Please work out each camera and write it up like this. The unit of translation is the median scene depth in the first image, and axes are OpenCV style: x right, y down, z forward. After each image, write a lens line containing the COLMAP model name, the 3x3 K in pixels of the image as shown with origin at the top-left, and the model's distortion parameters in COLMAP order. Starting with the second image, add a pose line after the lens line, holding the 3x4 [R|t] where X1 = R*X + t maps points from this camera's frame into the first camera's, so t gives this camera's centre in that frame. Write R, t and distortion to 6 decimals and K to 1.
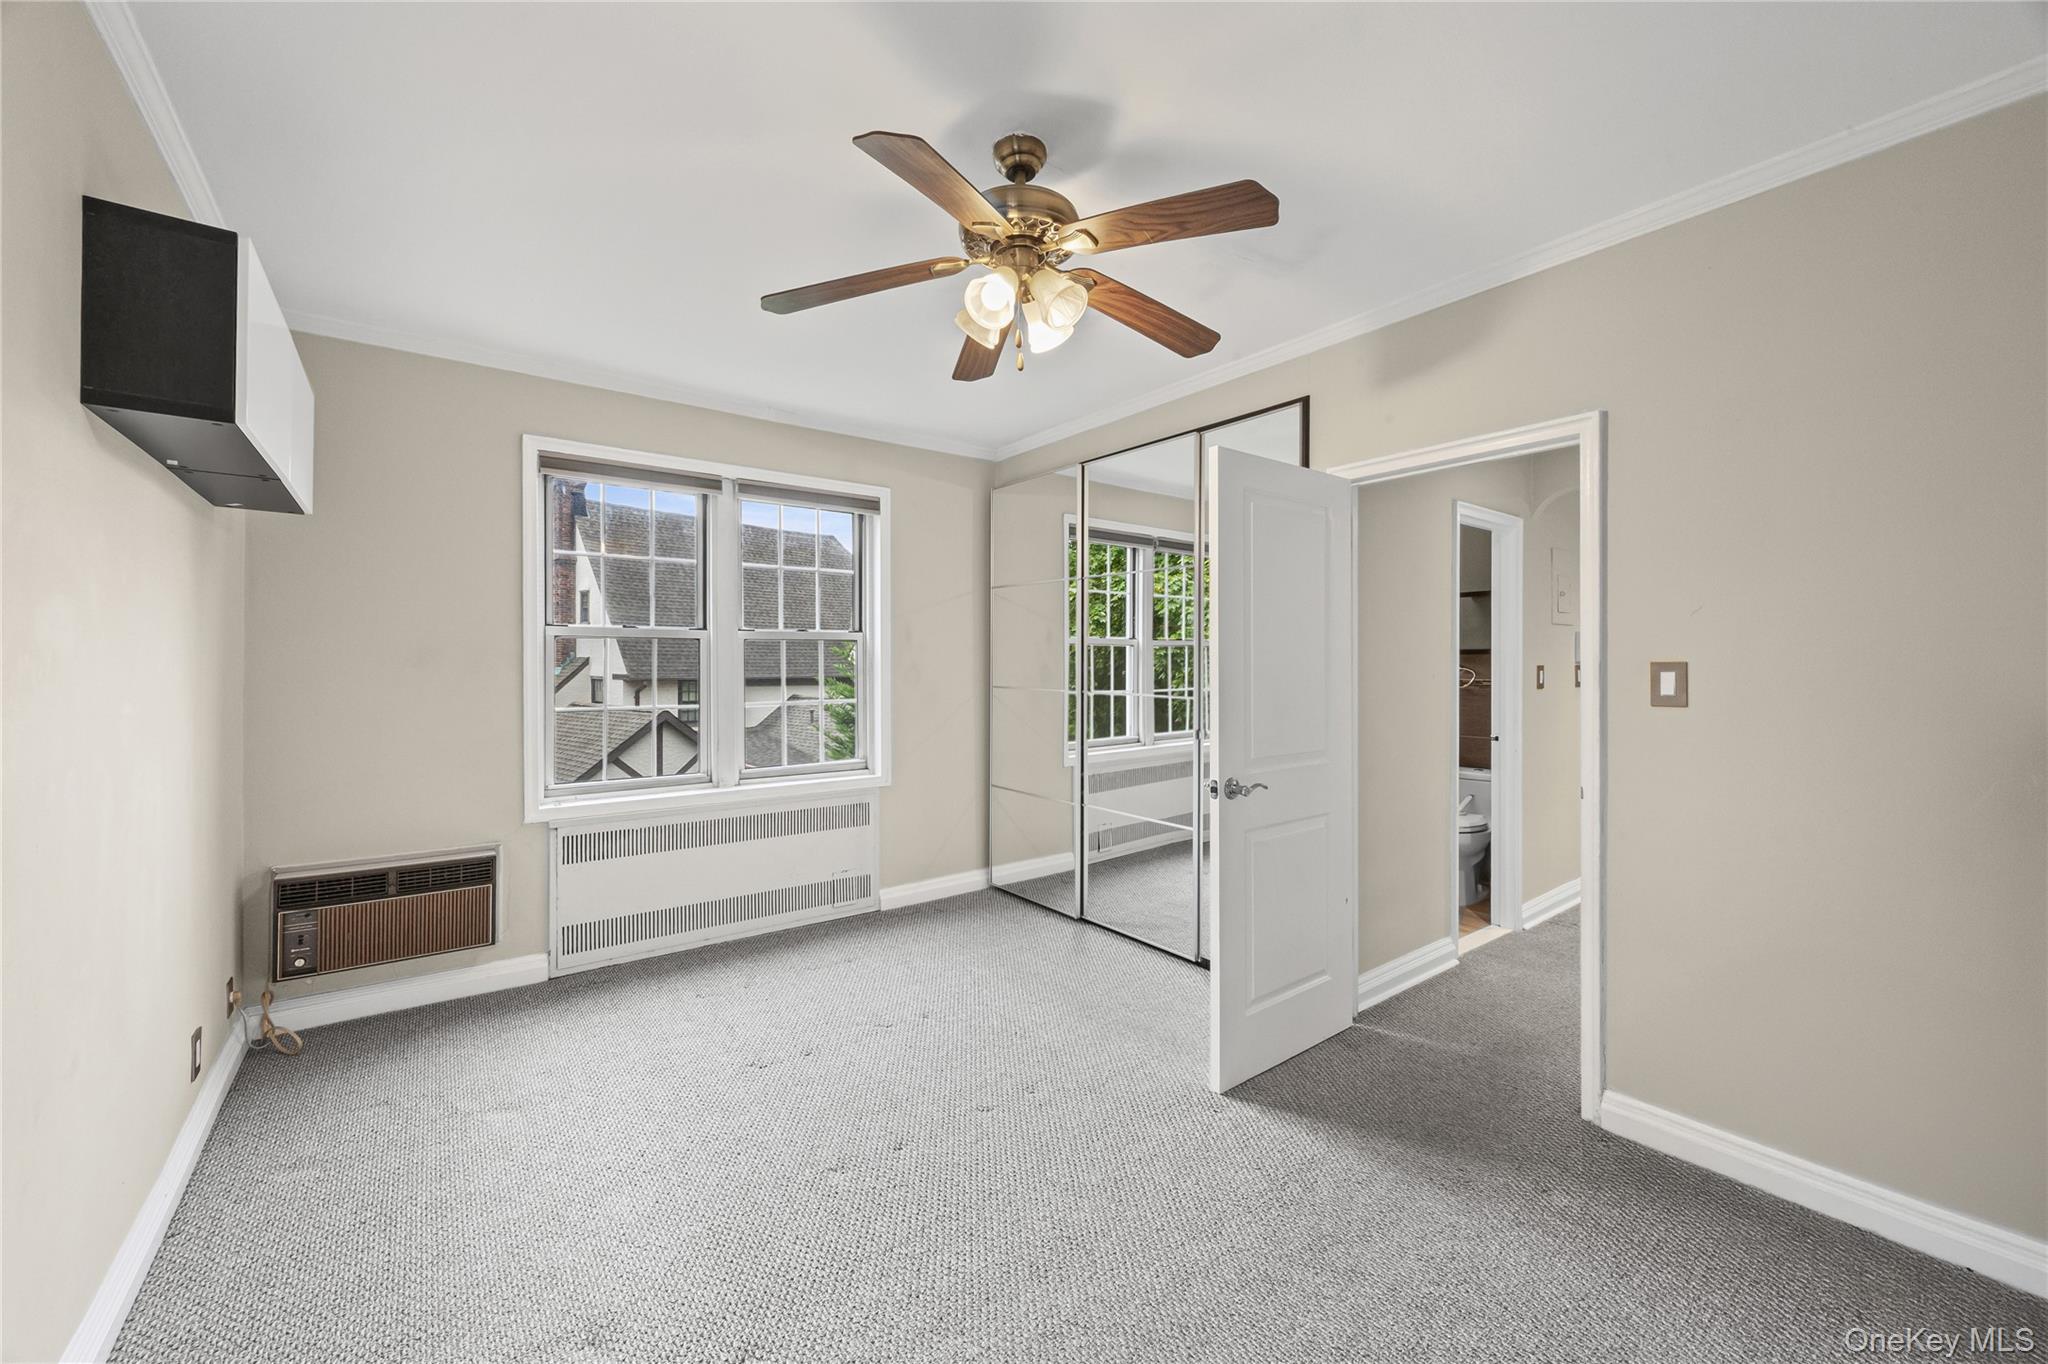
lens RADIAL K [[1313.5, 0, 1024.0], [0, 1313.5, 674.5], [0, 0, 1]] dist [-0.003415, -0.000113]
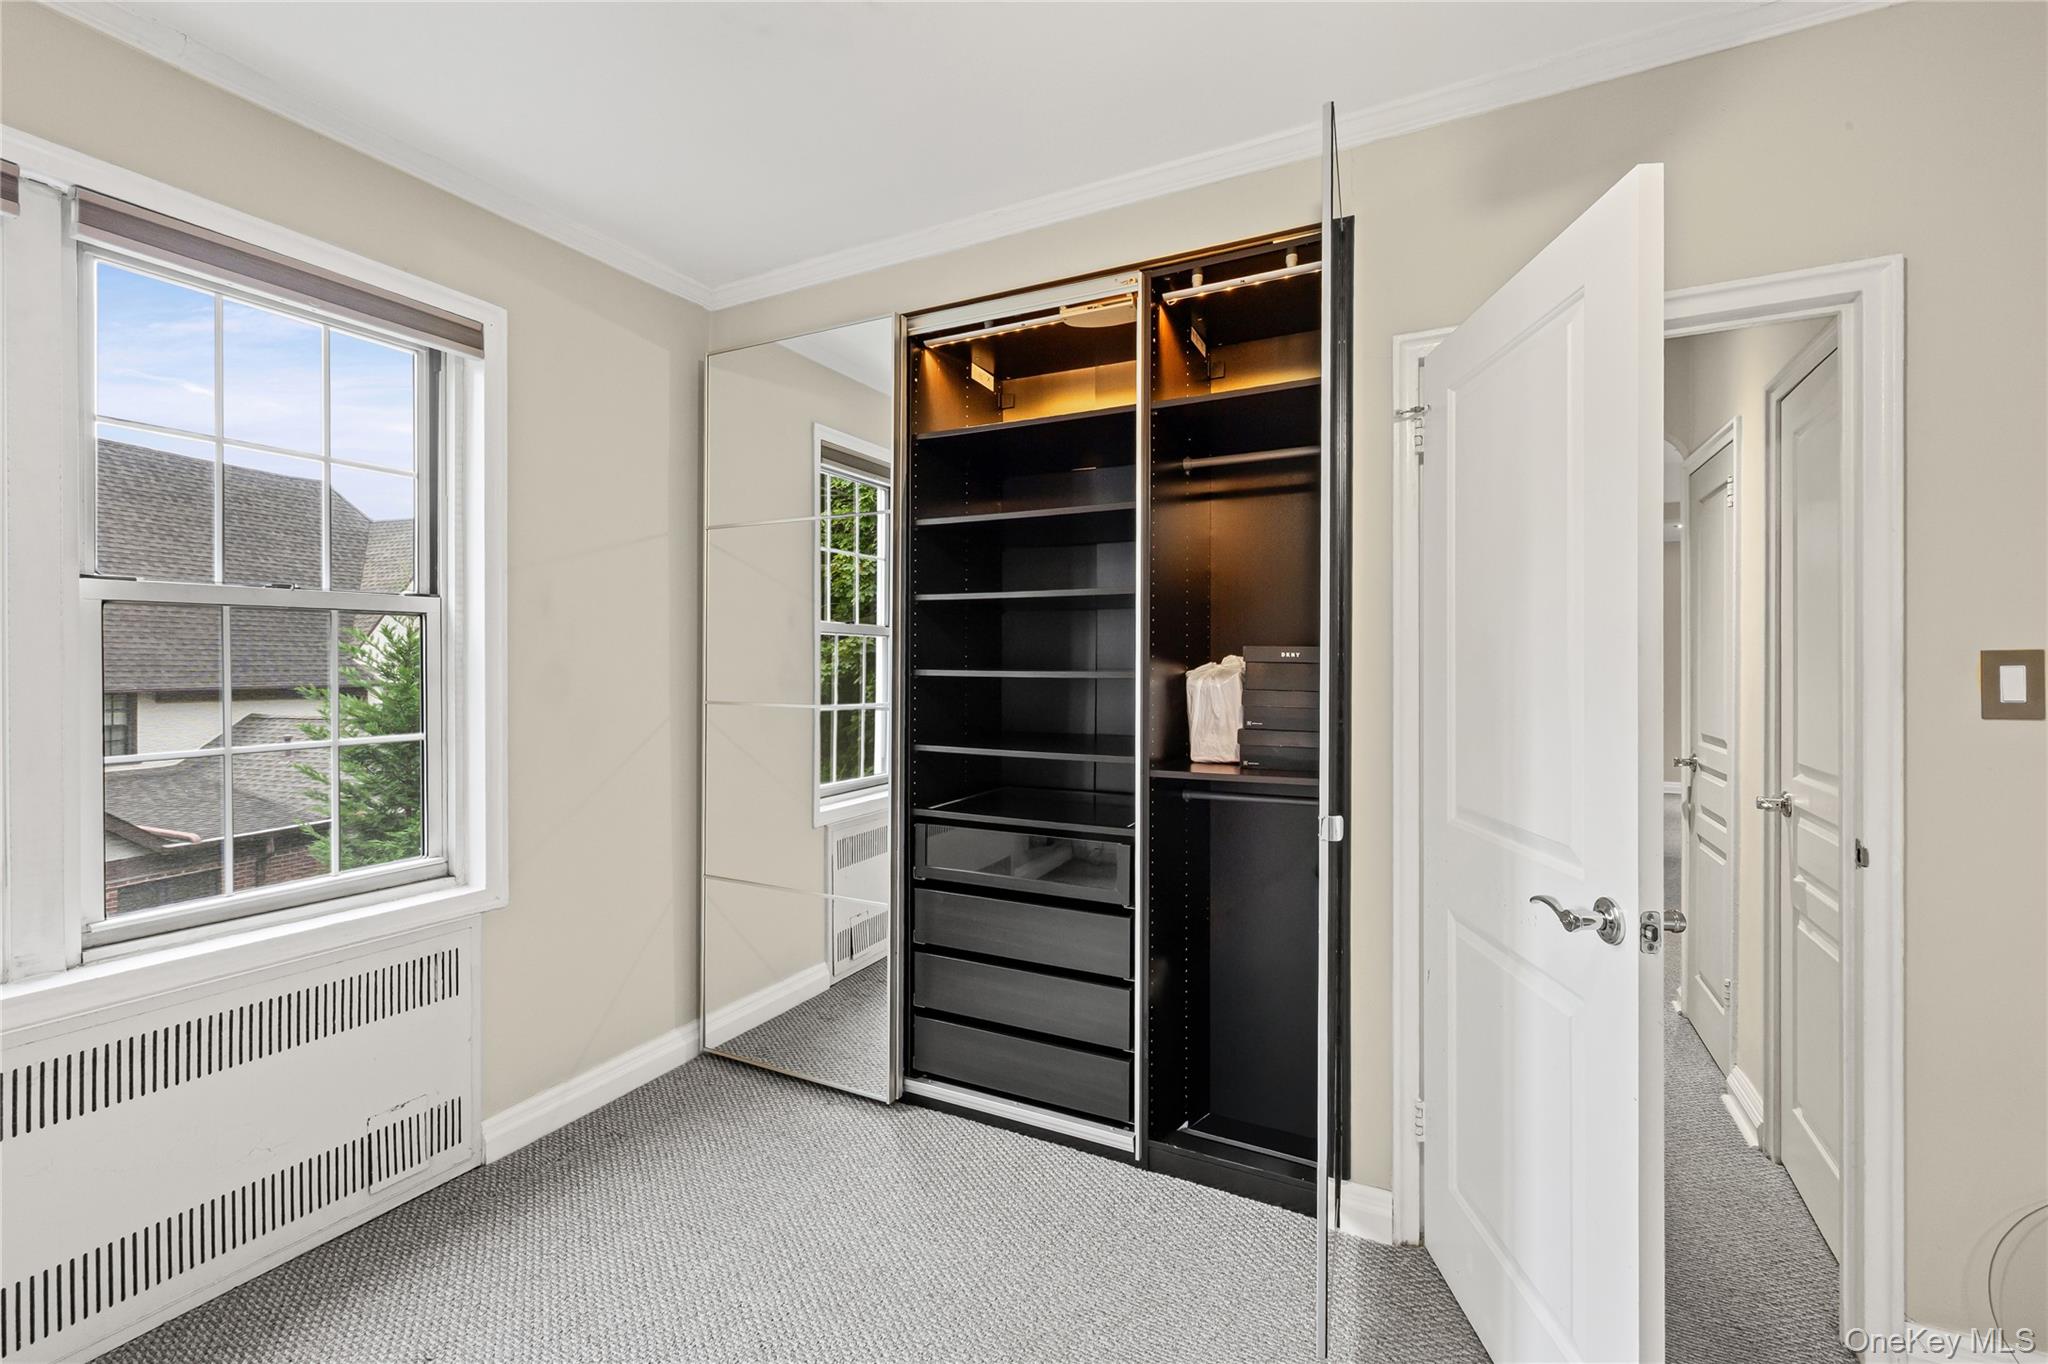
lens RADIAL K [[911.7, 0, 1018.7], [0, 911.7, 667.0], [0, 0, 1]] dist [0.001827, -0.000361]
pose [[0.860787, -0.001319, 0.508963, -0.110422], [0.008325, 0.999899, -0.011487, -0.000225], [-0.508897, 0.014125, 0.860712, 0.601187]]
